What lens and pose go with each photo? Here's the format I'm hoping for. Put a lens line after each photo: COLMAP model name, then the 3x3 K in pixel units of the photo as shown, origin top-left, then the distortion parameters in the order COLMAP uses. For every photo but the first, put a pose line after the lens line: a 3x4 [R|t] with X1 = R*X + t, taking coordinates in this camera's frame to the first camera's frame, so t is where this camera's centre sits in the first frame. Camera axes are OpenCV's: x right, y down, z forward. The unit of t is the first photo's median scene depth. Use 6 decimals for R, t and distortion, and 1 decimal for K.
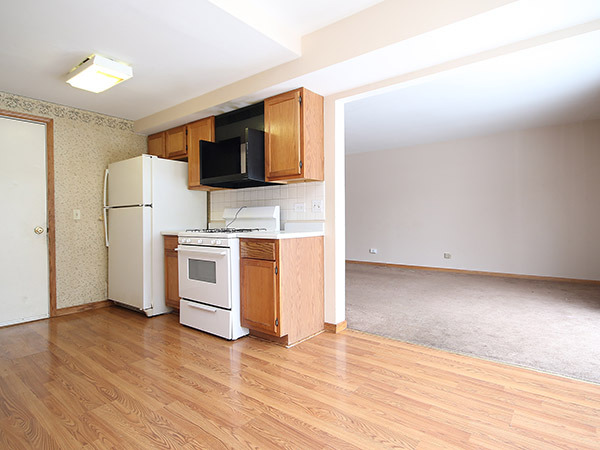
lens RADIAL K [[339.9, 0, 300.9], [0, 339.9, 221.9], [0, 0, 1]] dist [0.005288, 0.001277]
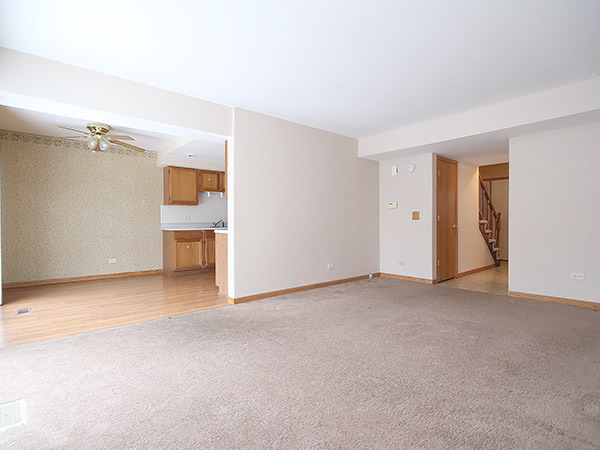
lens RADIAL K [[311.0, 0, 302.0], [0, 311.0, 221.8], [0, 0, 1]] dist [-0.001785, -0.000543]
pose [[-0.190069, 0.011342, -0.981705, 1.185752], [-0.004476, 0.999913, 0.012419, -0.025592], [0.981760, 0.006755, -0.190002, 1.393114]]
